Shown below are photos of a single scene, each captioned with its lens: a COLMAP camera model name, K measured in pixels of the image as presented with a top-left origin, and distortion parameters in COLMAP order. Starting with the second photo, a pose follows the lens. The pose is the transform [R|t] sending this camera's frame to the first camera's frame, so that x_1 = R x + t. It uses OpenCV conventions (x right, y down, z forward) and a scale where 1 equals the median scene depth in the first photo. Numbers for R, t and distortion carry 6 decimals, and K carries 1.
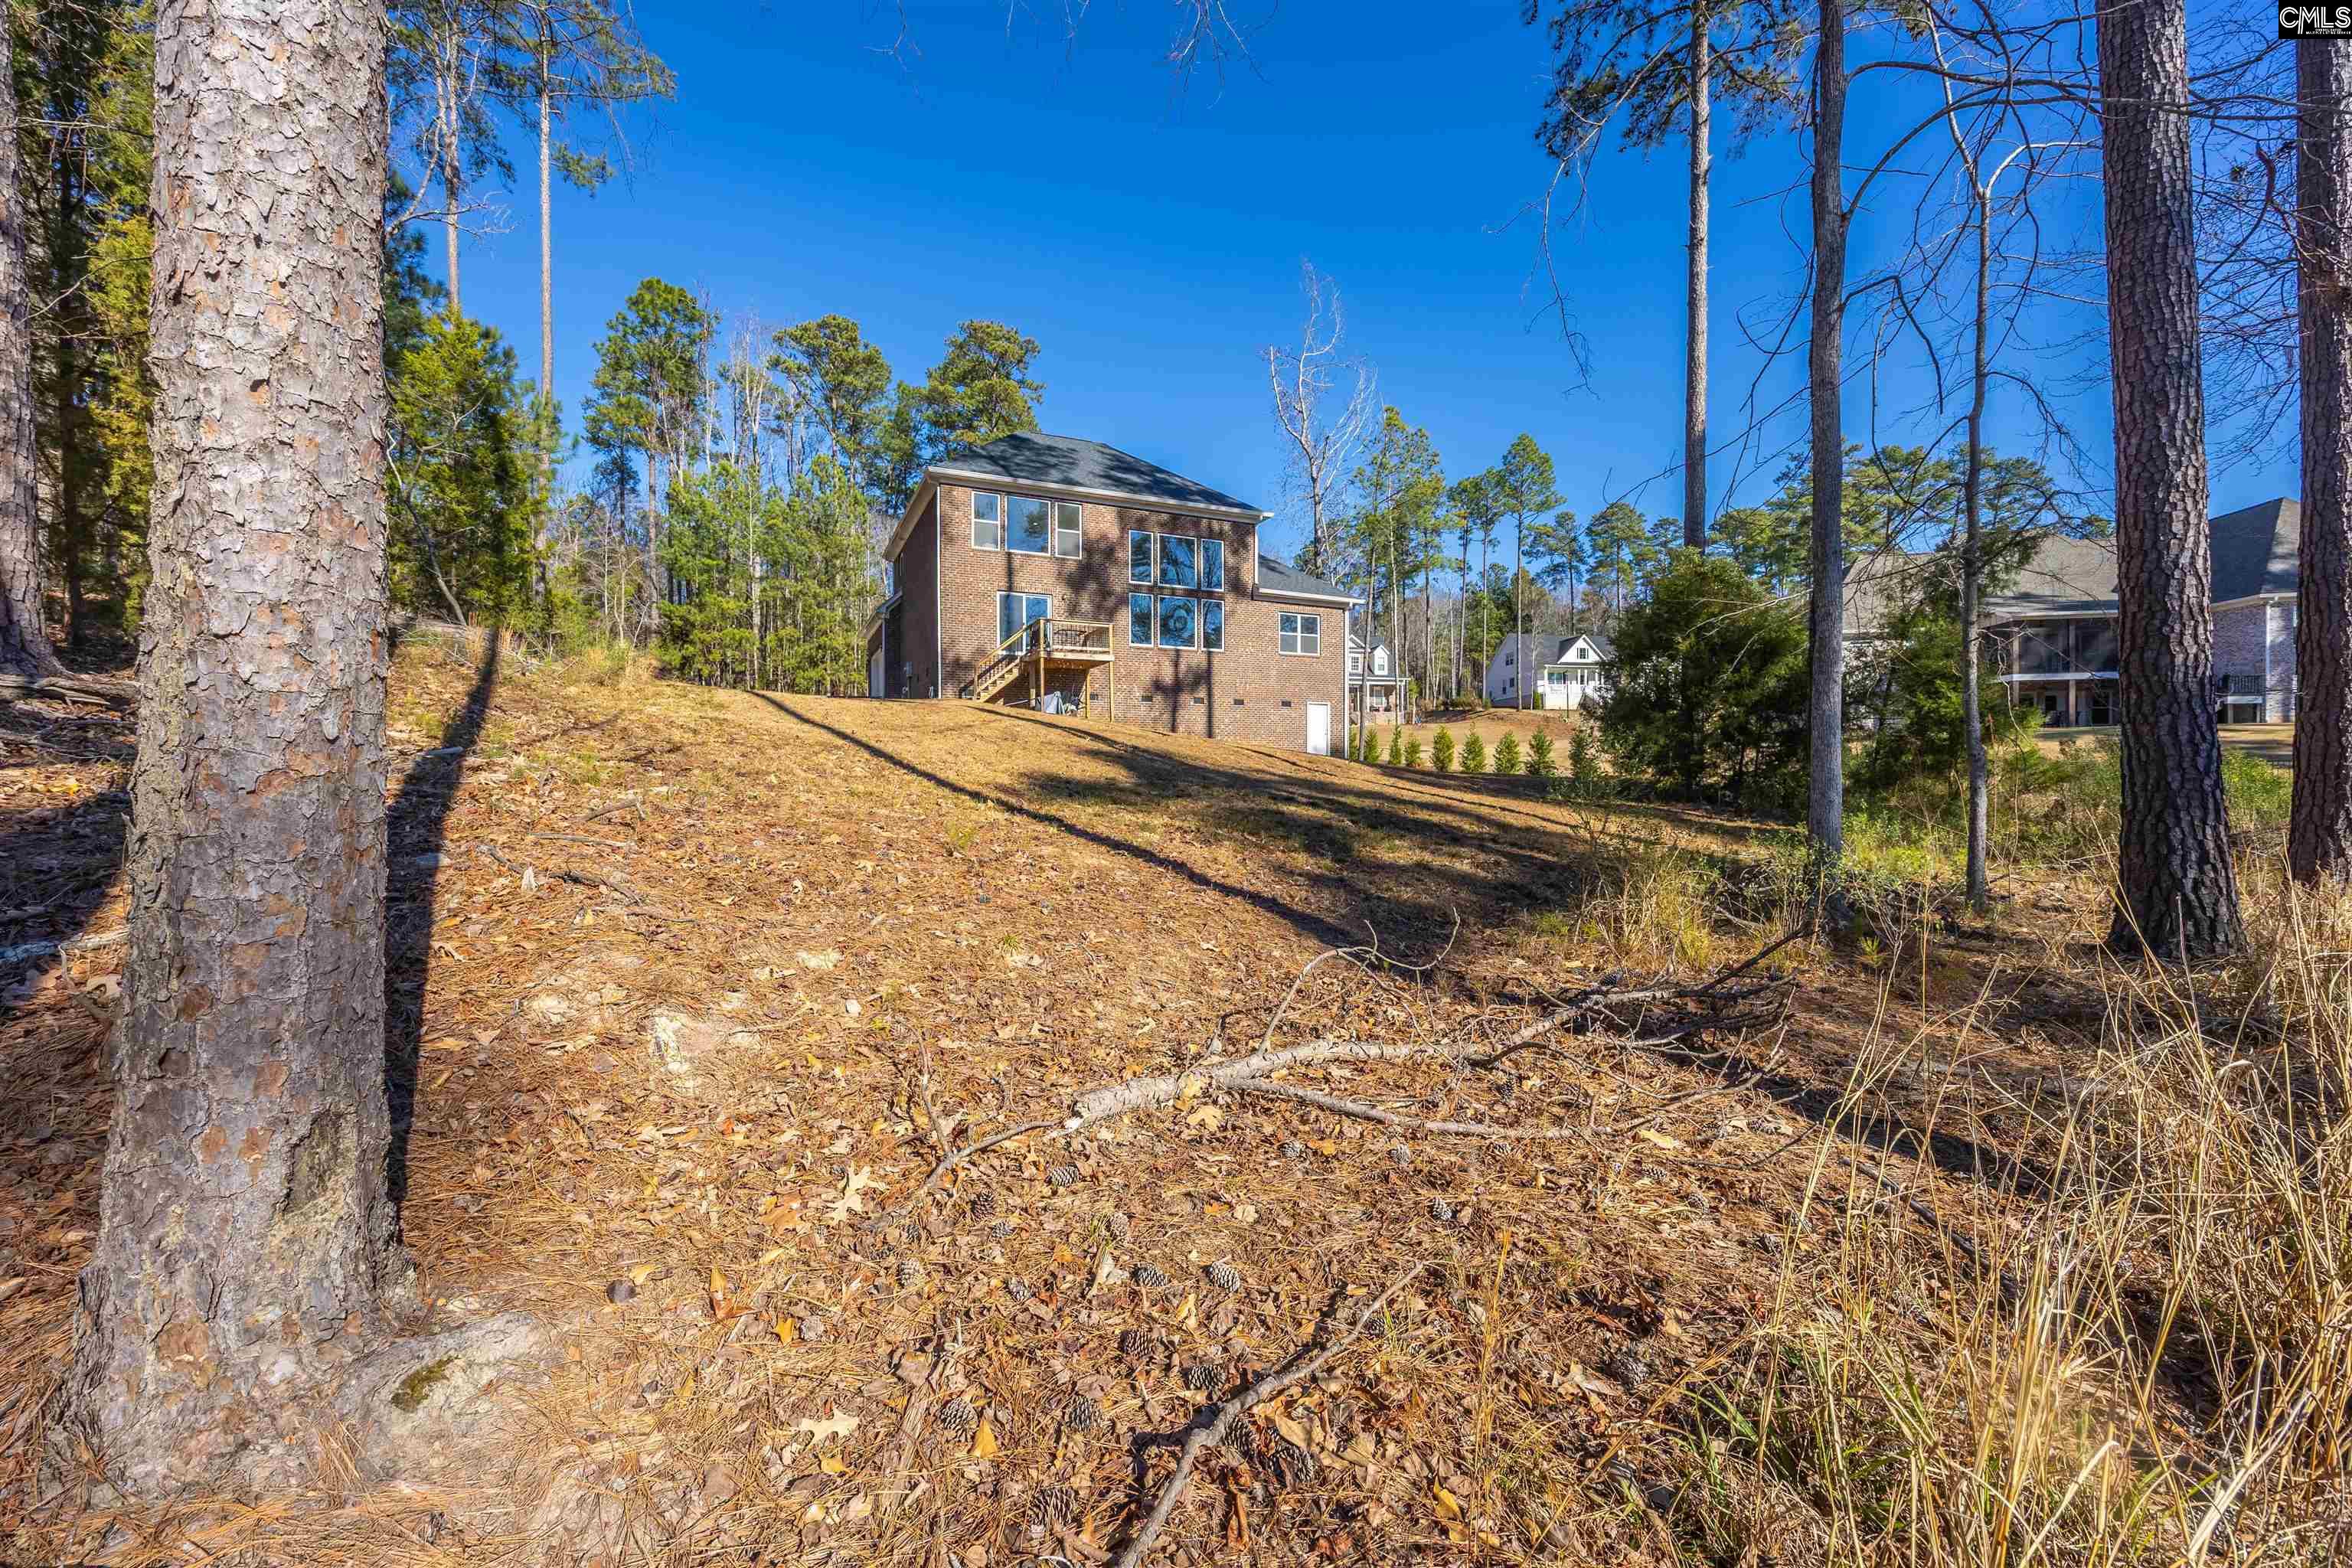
lens RADIAL K [[888.5, 0, 1173.4], [0, 888.5, 779.5], [0, 0, 1]] dist [-0.001737, -0.000509]
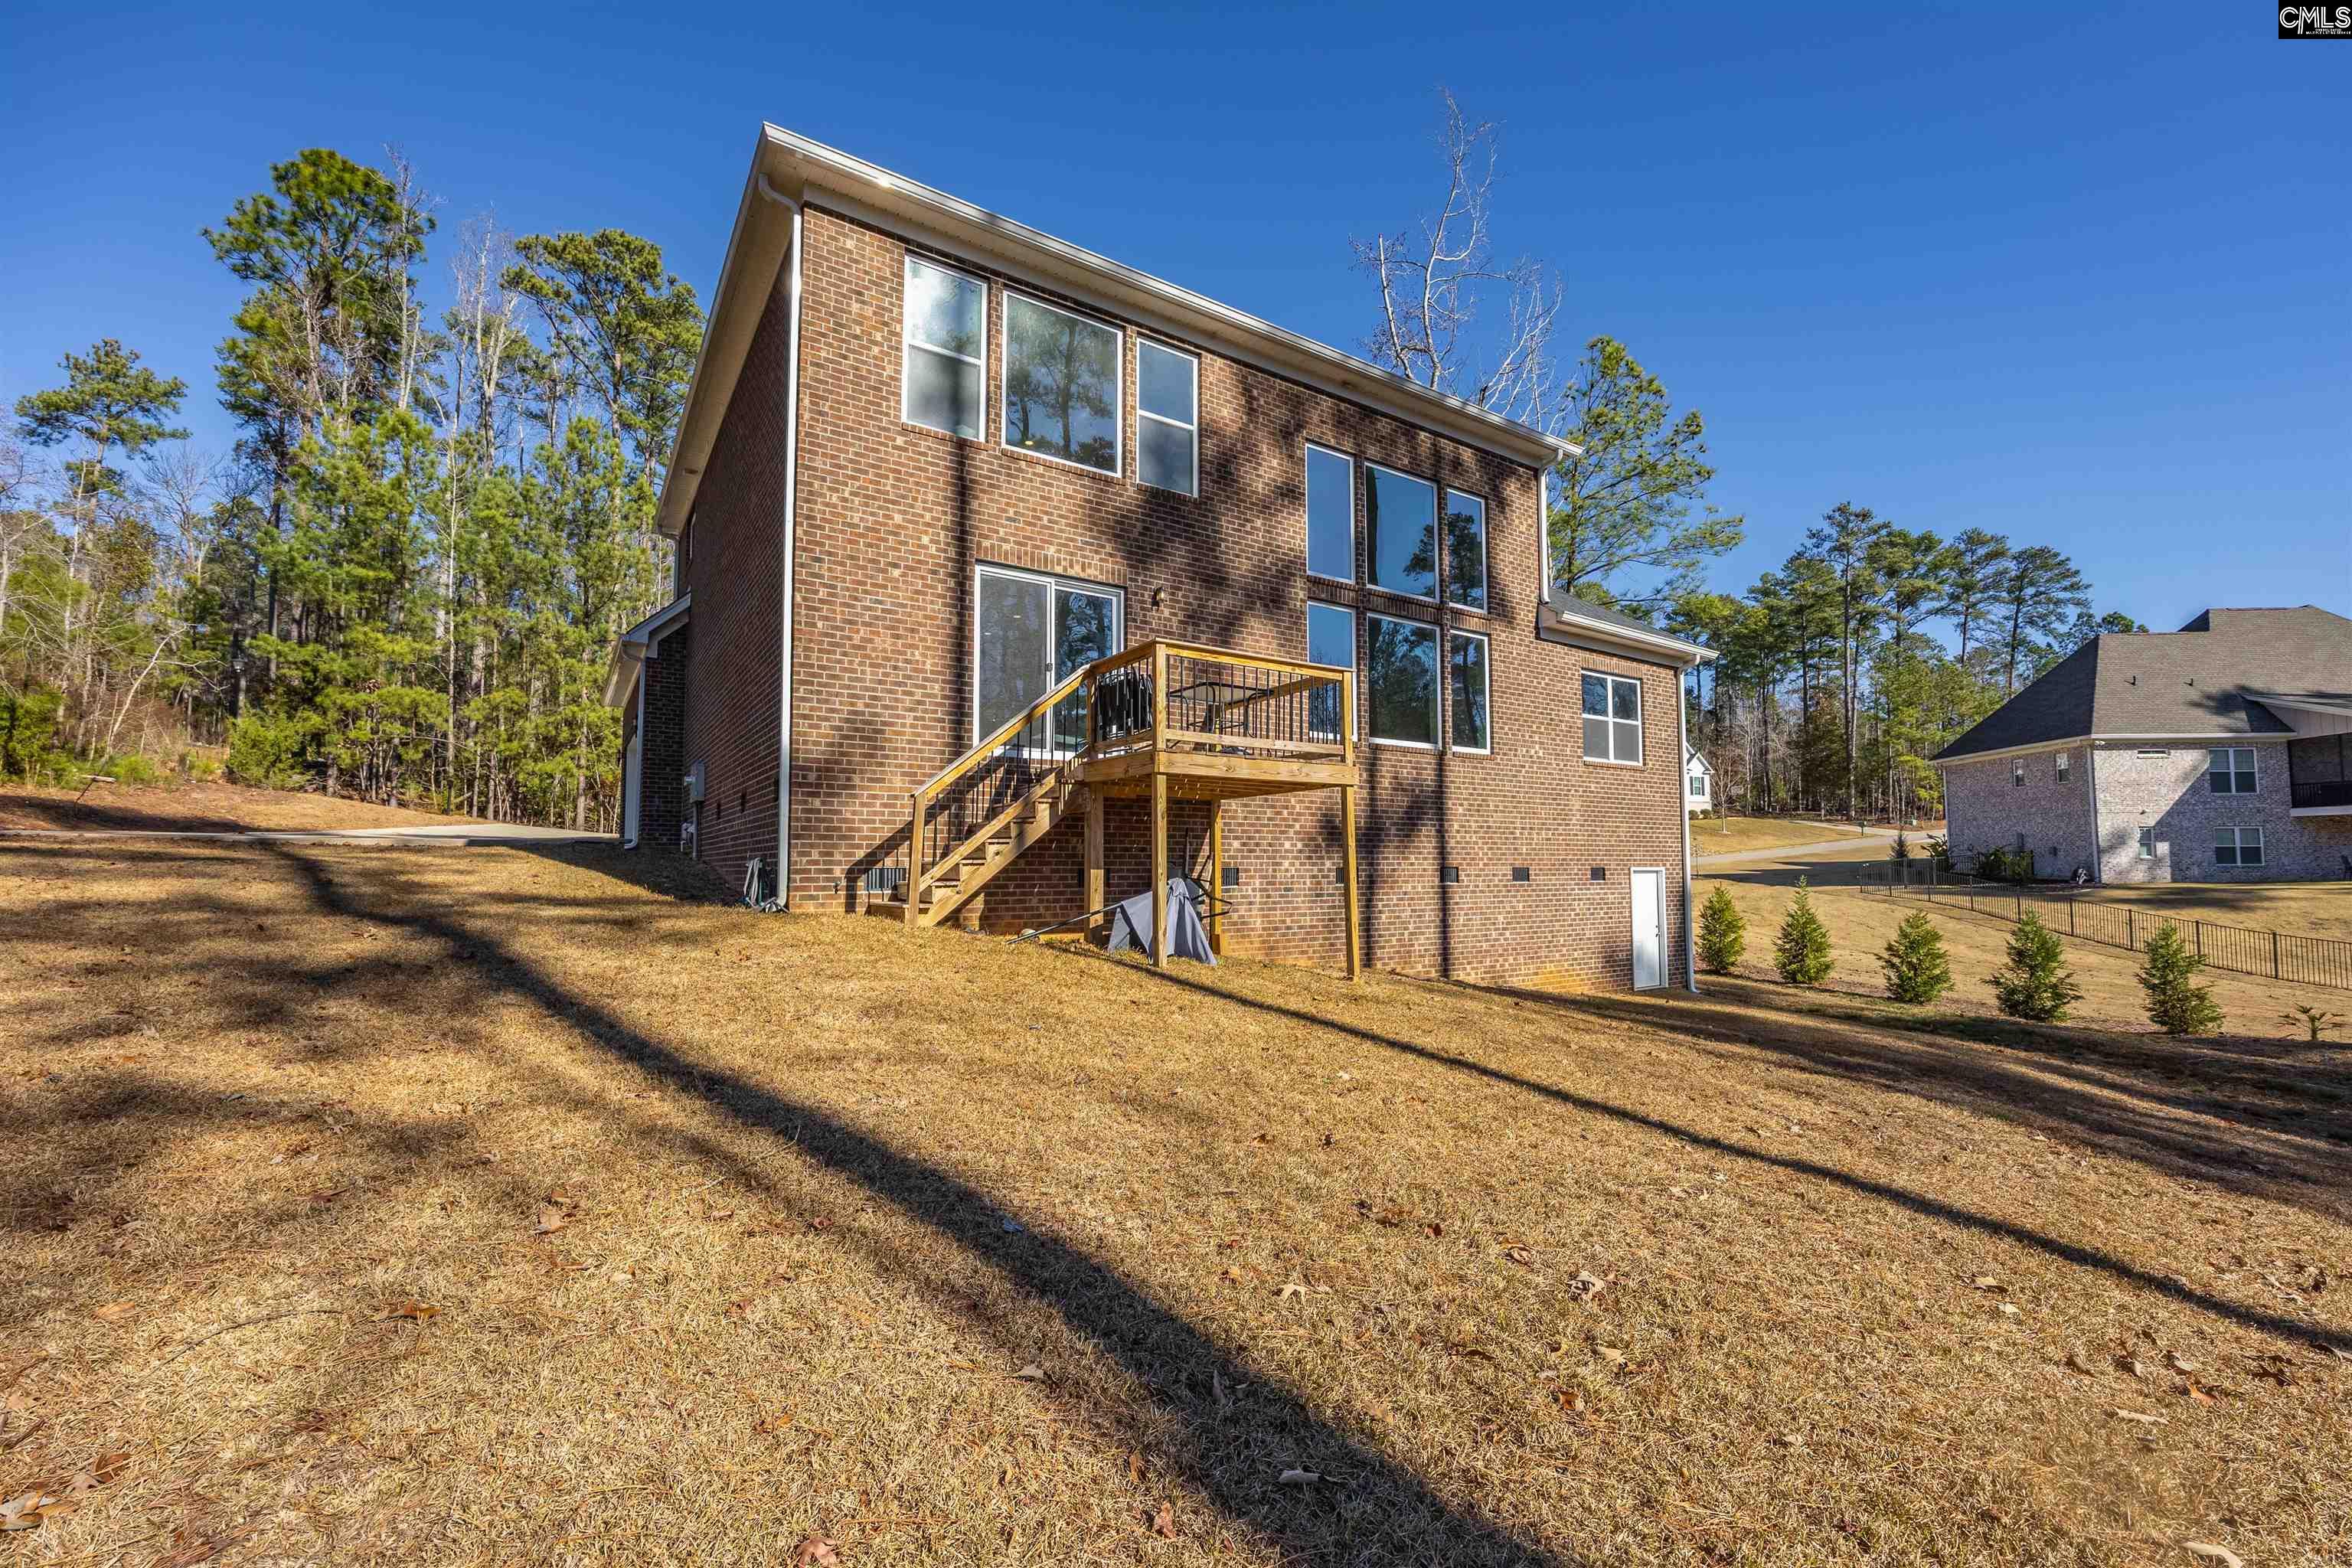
lens RADIAL K [[942.7, 0, 1175.2], [0, 942.7, 809.4], [0, 0, 1]] dist [0.006829, -0.000265]
pose [[0.988796, 0.011469, 0.148829, -0.083246], [-0.001226, 0.997634, -0.068732, -0.046059], [-0.149266, 0.067779, 0.986471, 0.307832]]
